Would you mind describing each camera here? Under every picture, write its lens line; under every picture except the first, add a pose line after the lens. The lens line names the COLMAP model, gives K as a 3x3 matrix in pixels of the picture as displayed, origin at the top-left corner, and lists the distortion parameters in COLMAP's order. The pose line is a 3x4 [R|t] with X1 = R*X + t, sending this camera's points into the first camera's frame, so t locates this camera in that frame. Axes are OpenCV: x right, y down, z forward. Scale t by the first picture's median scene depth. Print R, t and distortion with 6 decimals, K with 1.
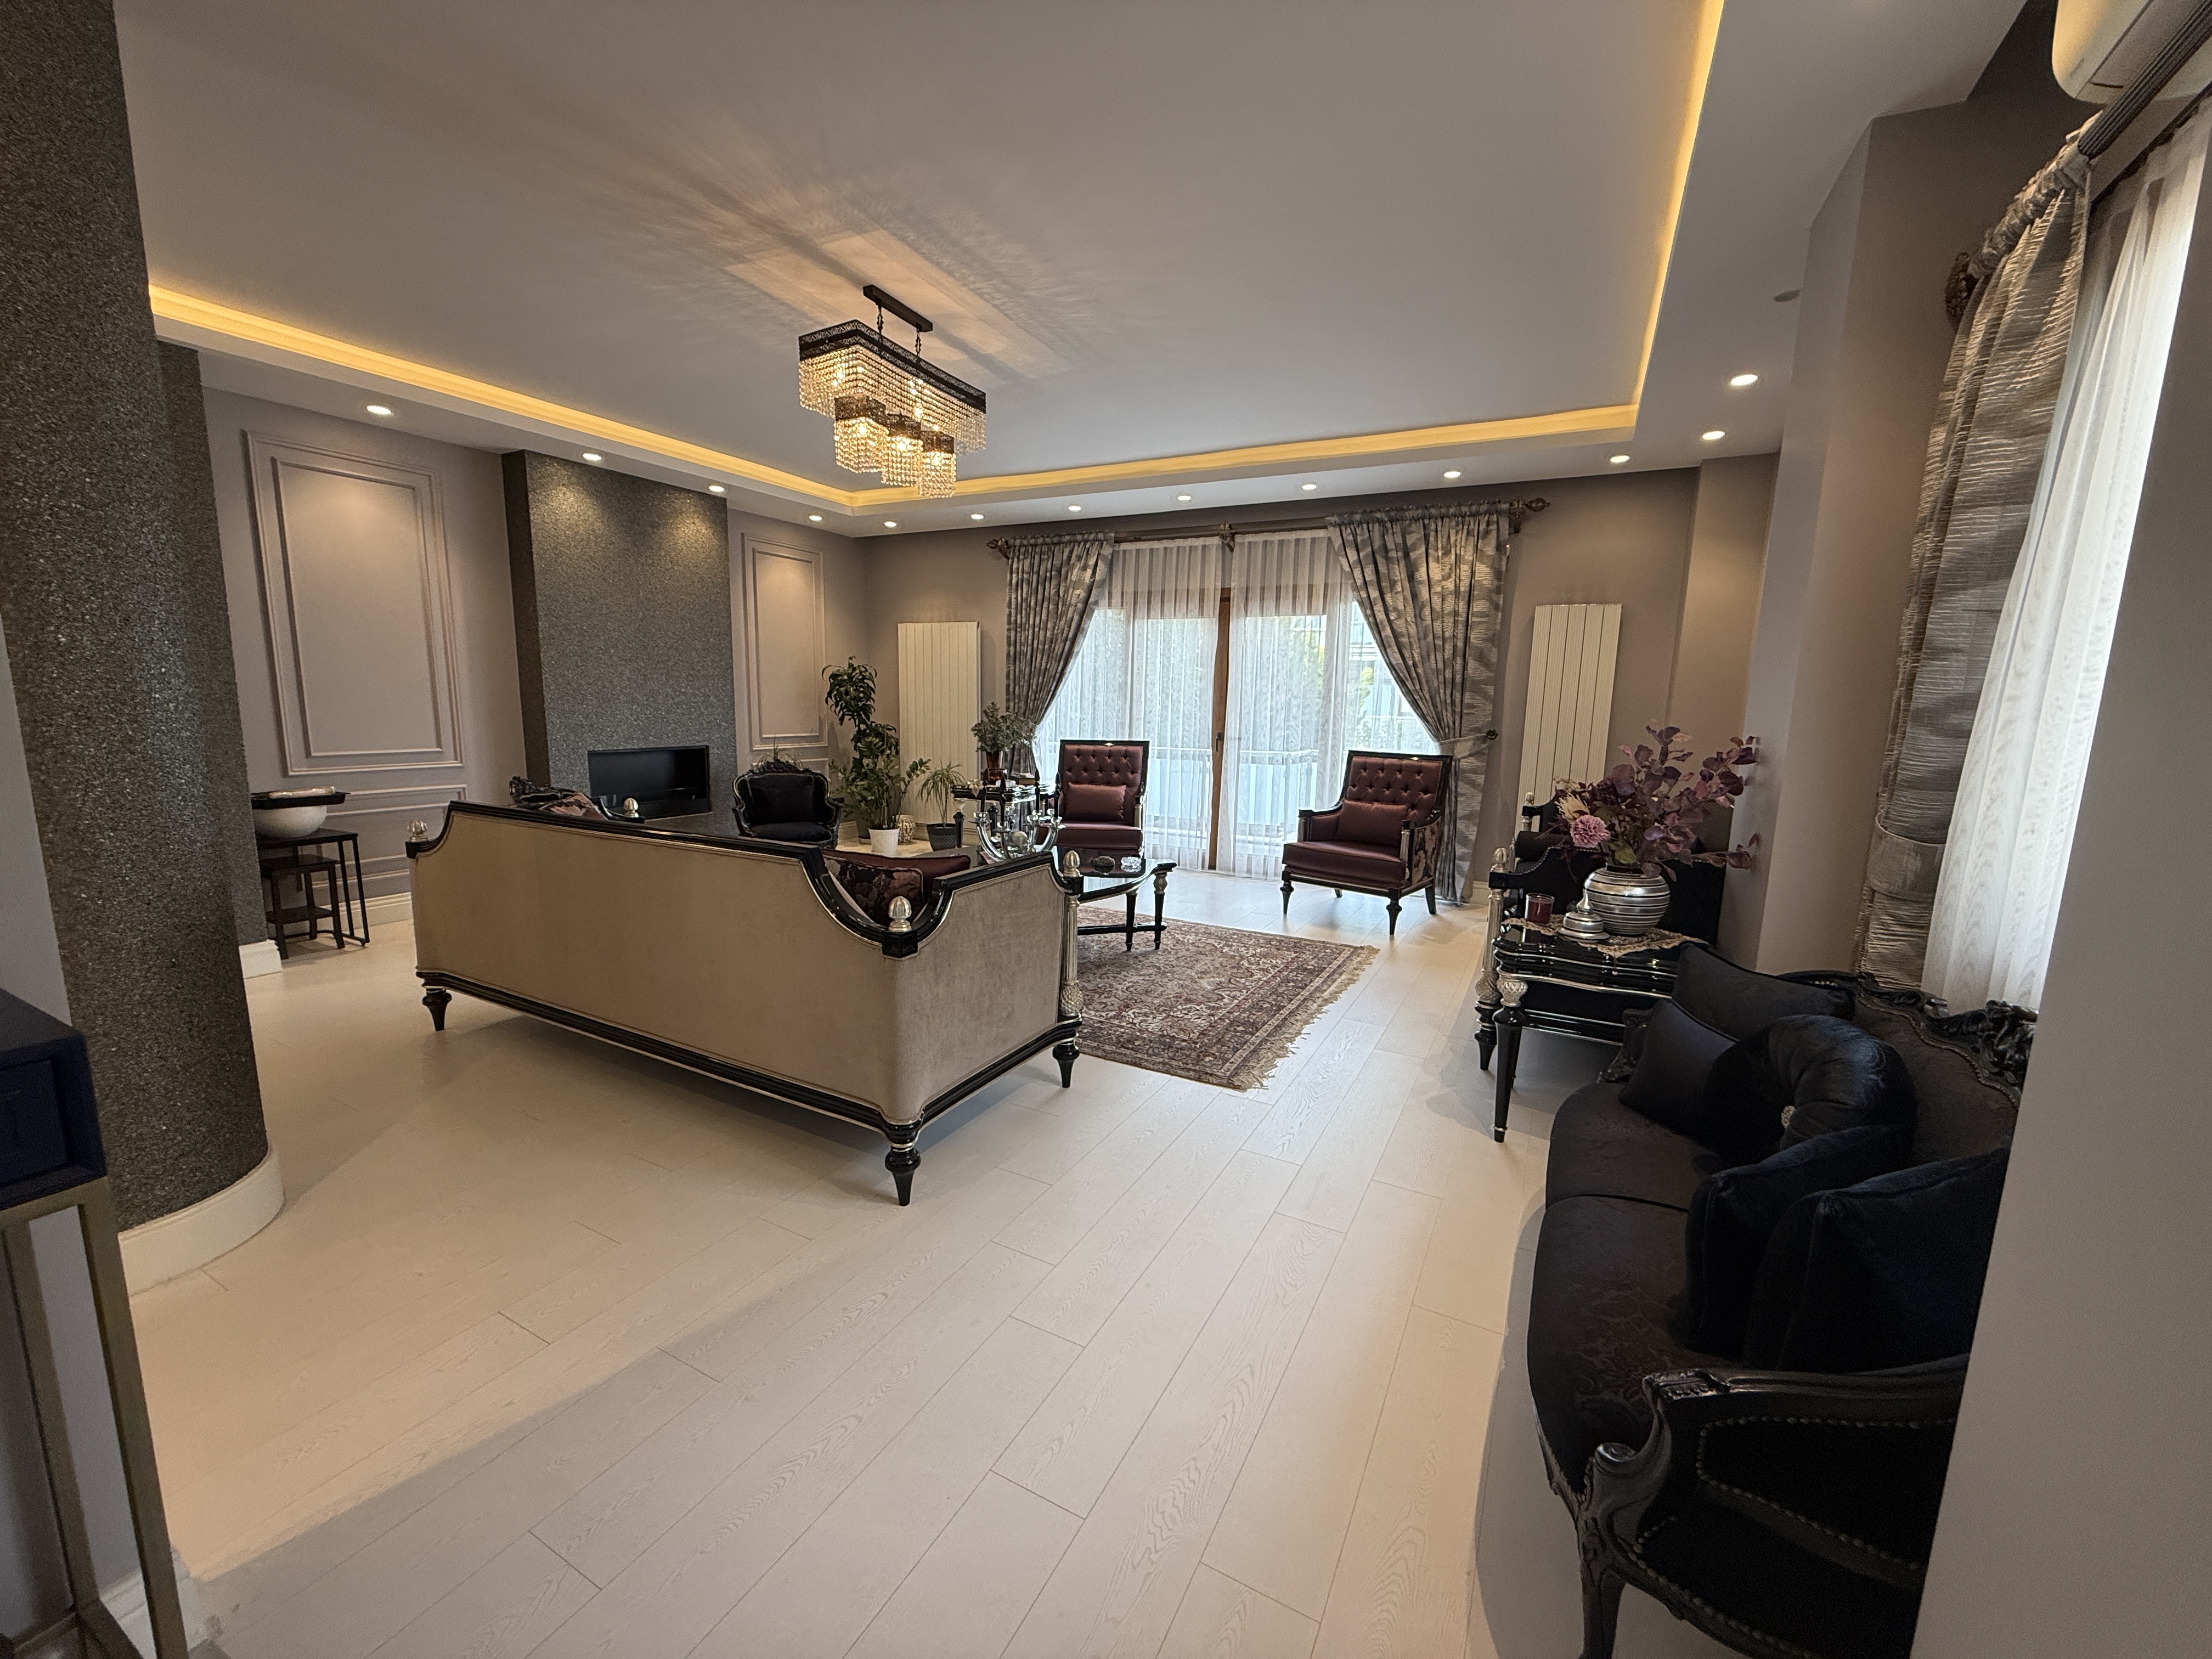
lens RADIAL K [[879.1, 0, 1104.1], [0, 879.1, 830.1], [0, 0, 1]] dist [0.000710, -0.000223]
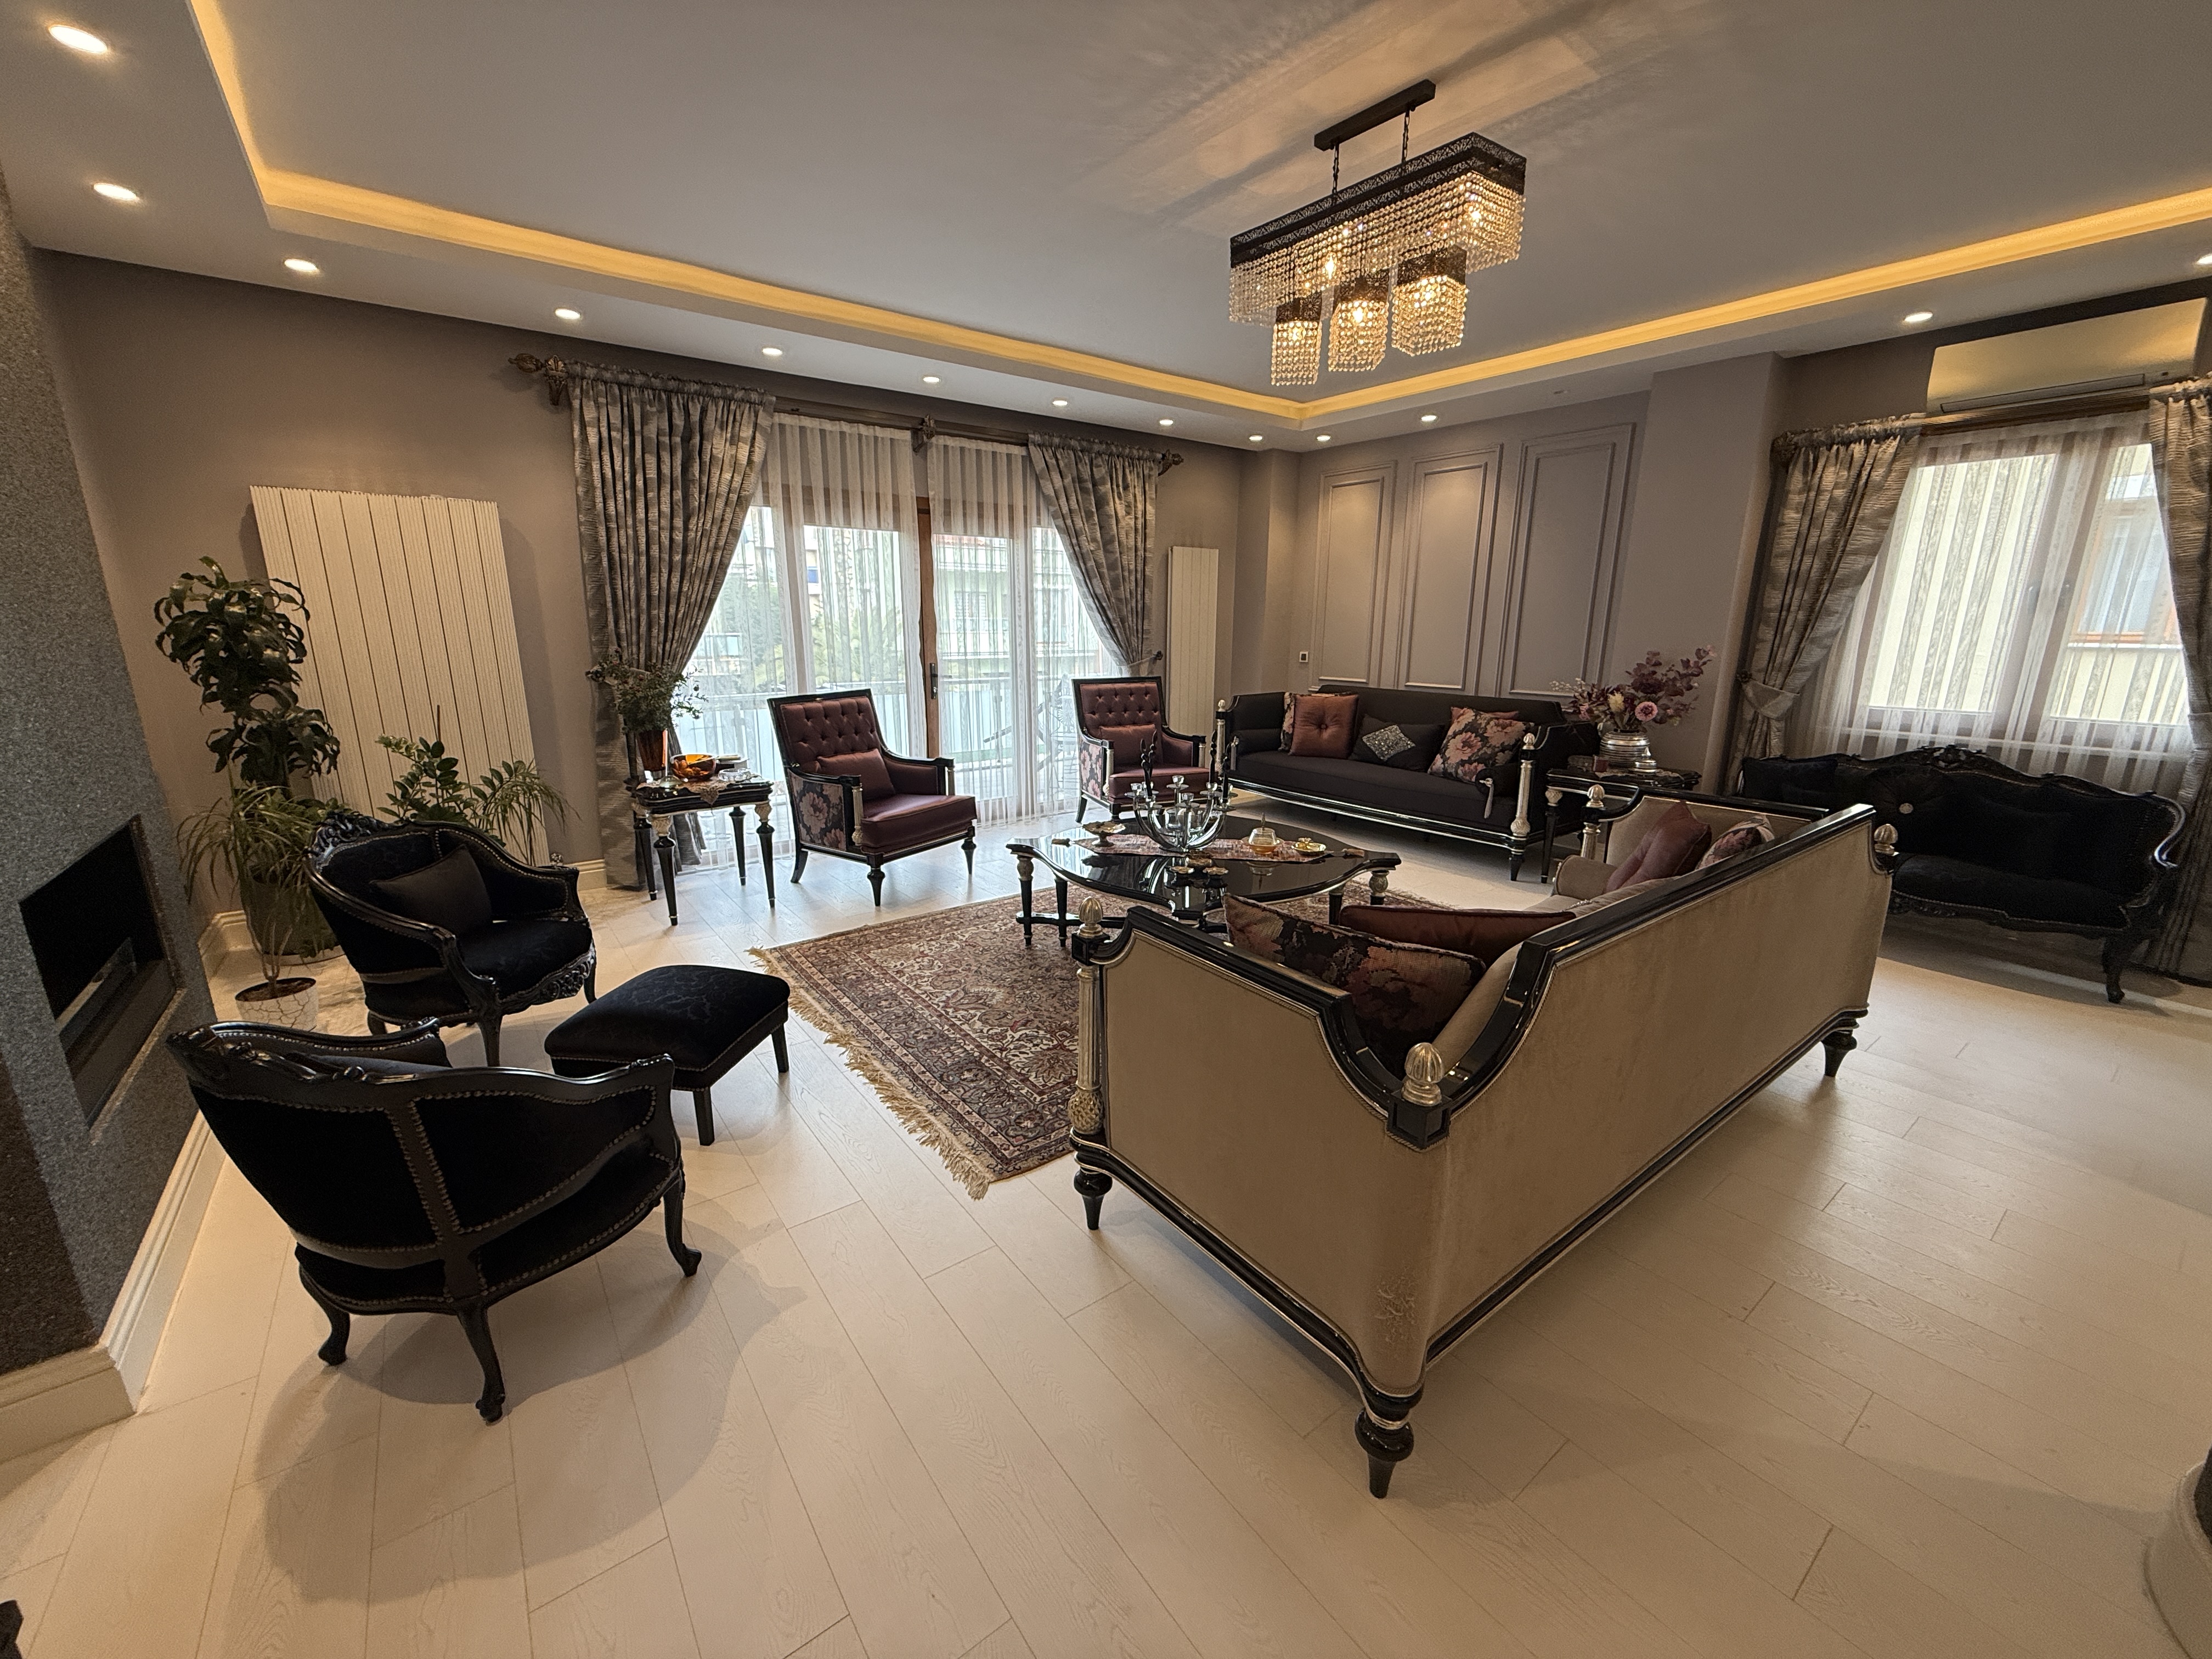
lens RADIAL K [[879.1, 0, 1099.3], [0, 879.1, 831.2], [0, 0, 1]] dist [0.000710, -0.000223]
pose [[0.422254, -0.232399, 0.876181, -0.620801], [0.140813, 0.971660, 0.189863, -0.104683], [-0.895474, 0.043207, 0.443012, 0.507908]]
